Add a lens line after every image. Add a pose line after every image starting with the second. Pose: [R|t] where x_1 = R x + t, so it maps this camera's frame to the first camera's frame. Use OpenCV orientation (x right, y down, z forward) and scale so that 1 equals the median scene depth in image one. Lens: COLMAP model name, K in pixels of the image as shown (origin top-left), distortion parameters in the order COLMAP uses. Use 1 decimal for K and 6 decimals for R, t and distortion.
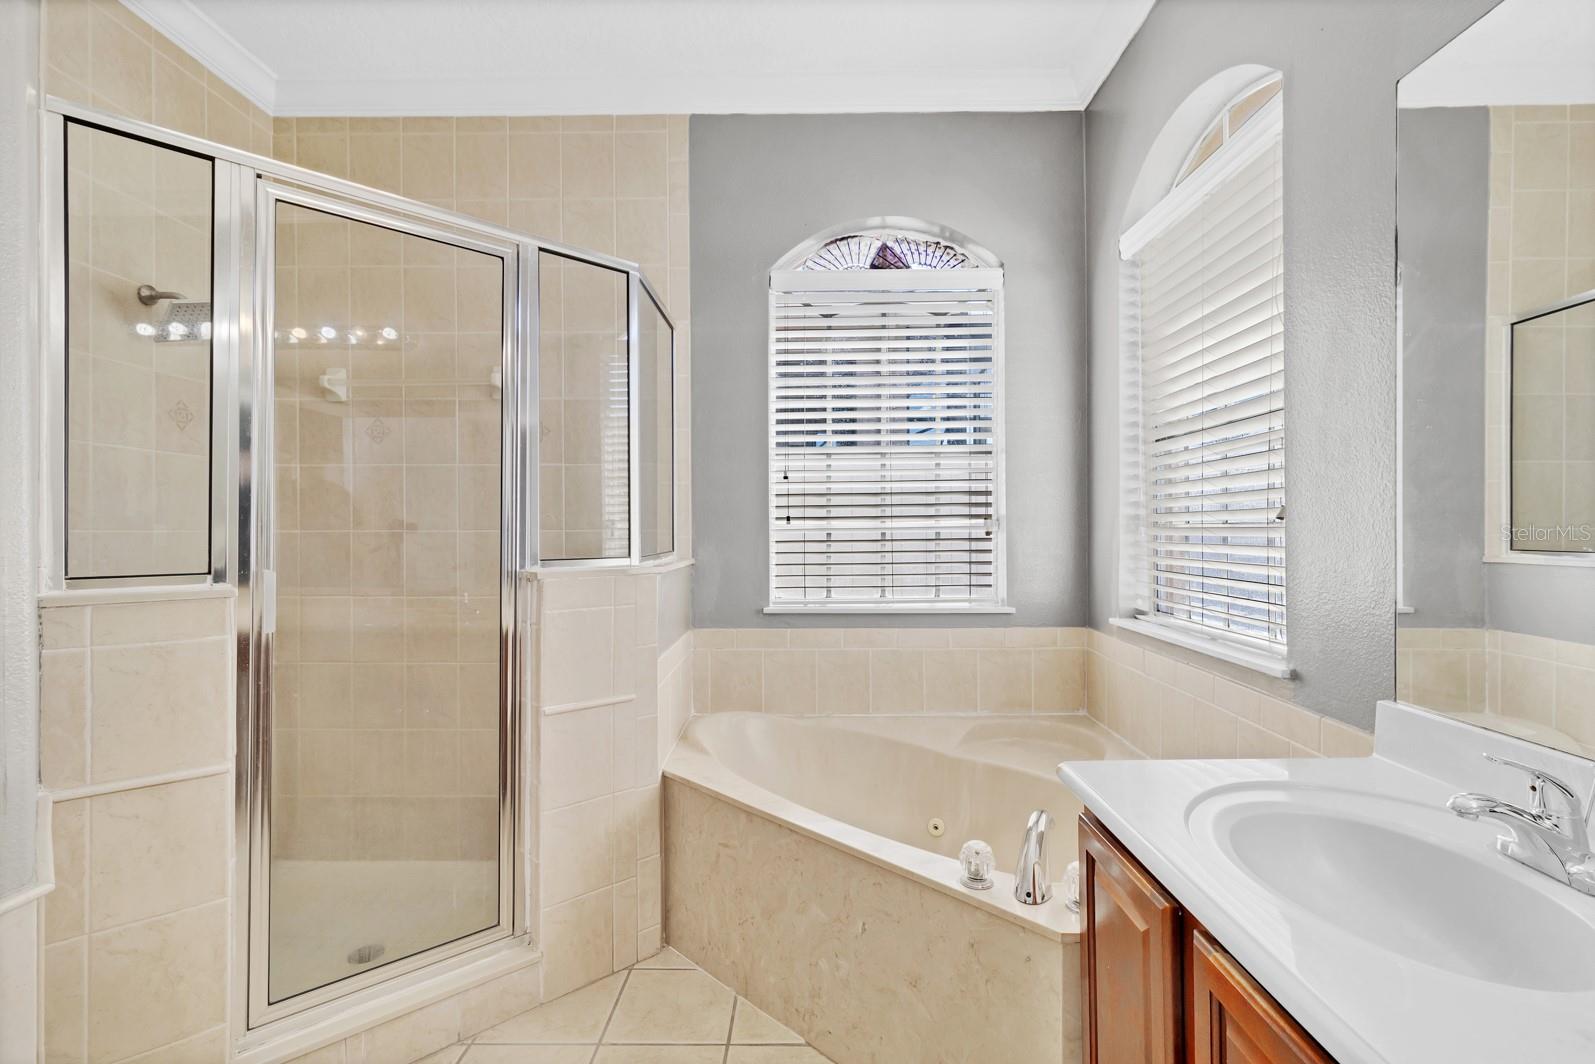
lens RADIAL K [[750.9, 0, 805.4], [0, 750.9, 531.8], [0, 0, 1]] dist [-0.000521, 0.001972]
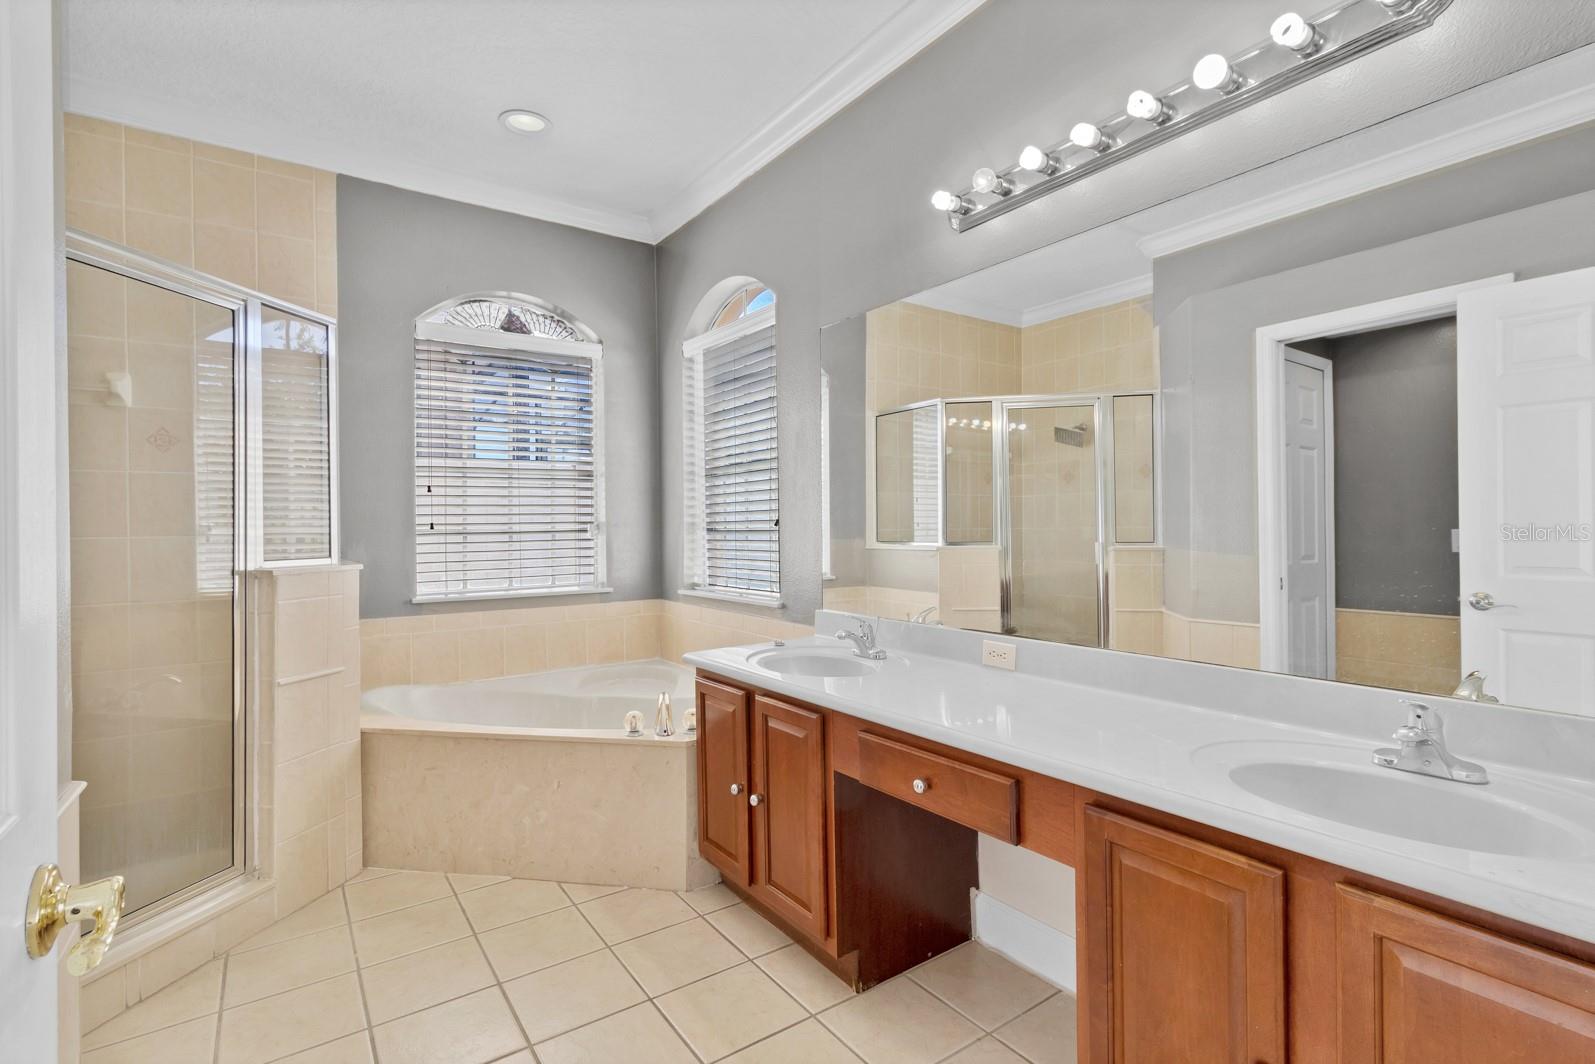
lens RADIAL K [[750.9, 0, 795.9], [0, 750.9, 527.9], [0, 0, 1]] dist [-0.000521, 0.001972]
pose [[0.815843, -0.003904, 0.578260, -0.252563], [0.007525, 0.999964, -0.003866, -0.003214], [-0.578224, 0.007506, 0.815843, -0.345545]]
